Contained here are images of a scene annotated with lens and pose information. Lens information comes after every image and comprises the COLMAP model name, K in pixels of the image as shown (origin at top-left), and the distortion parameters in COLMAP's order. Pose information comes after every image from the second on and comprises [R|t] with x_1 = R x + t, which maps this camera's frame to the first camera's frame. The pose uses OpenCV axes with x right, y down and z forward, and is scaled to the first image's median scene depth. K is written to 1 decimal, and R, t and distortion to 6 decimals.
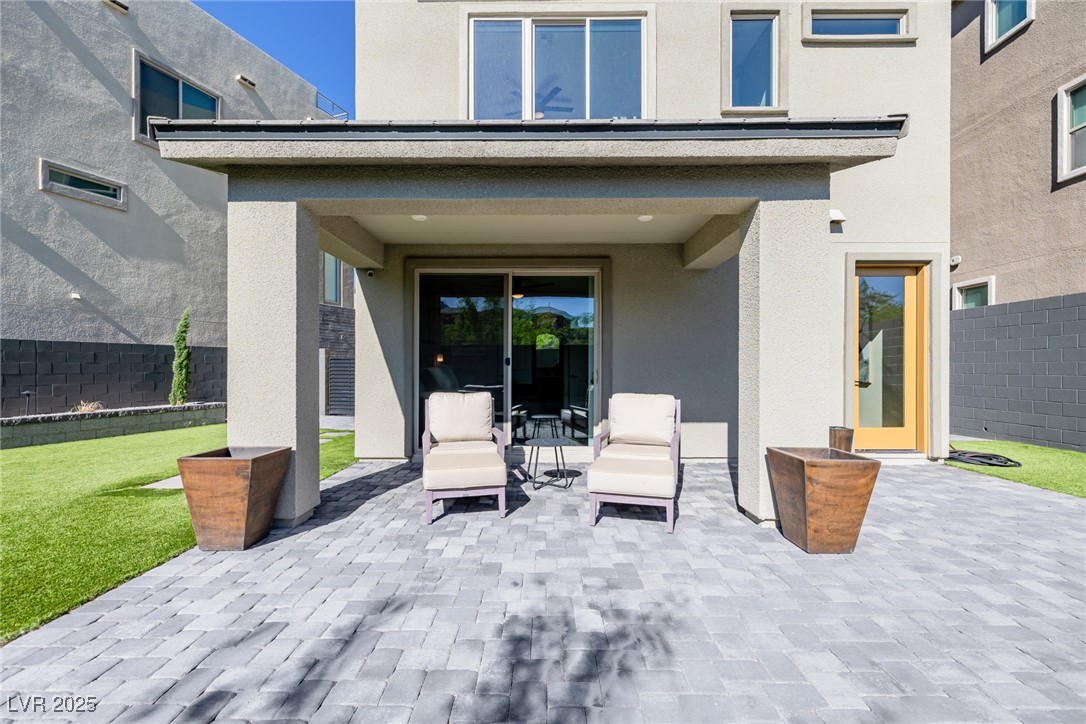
lens RADIAL K [[463.3, 0, 542.5], [0, 463.3, 369.3], [0, 0, 1]] dist [0.001073, 0.000092]
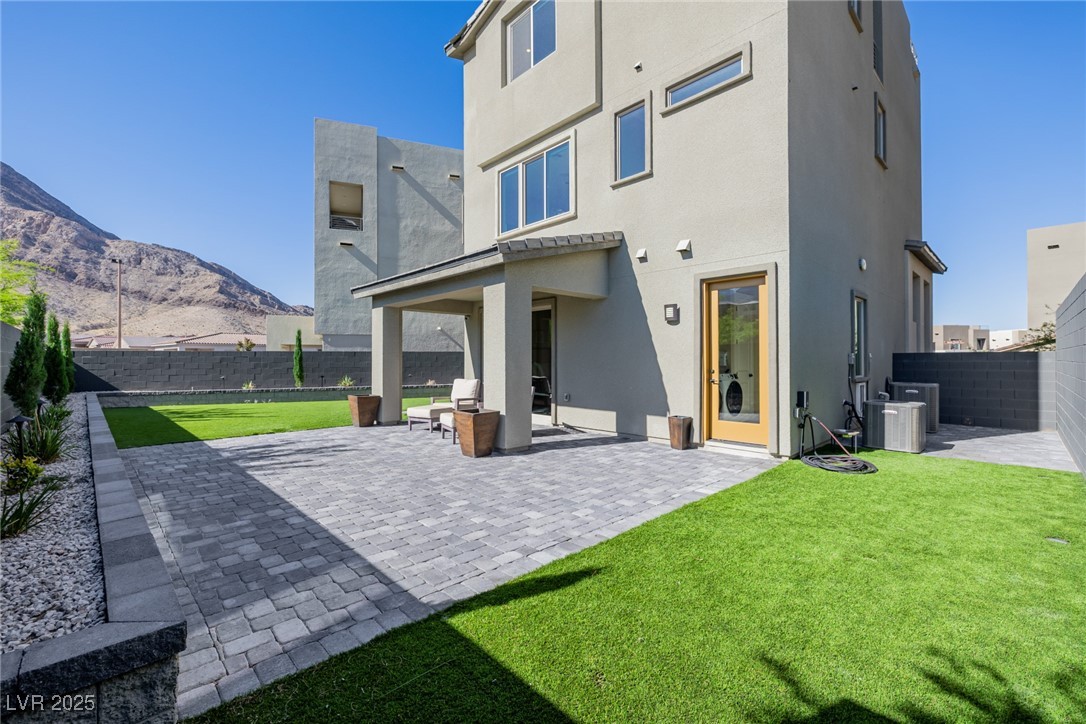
lens RADIAL K [[455.4, 0, 535.2], [0, 455.4, 358.1], [0, 0, 1]] dist [0.001559, -0.000007]
pose [[0.689760, -0.005760, -0.724015, 1.217246], [0.001466, 0.999977, -0.006560, -0.023554], [0.724036, 0.003463, 0.689753, -0.121186]]
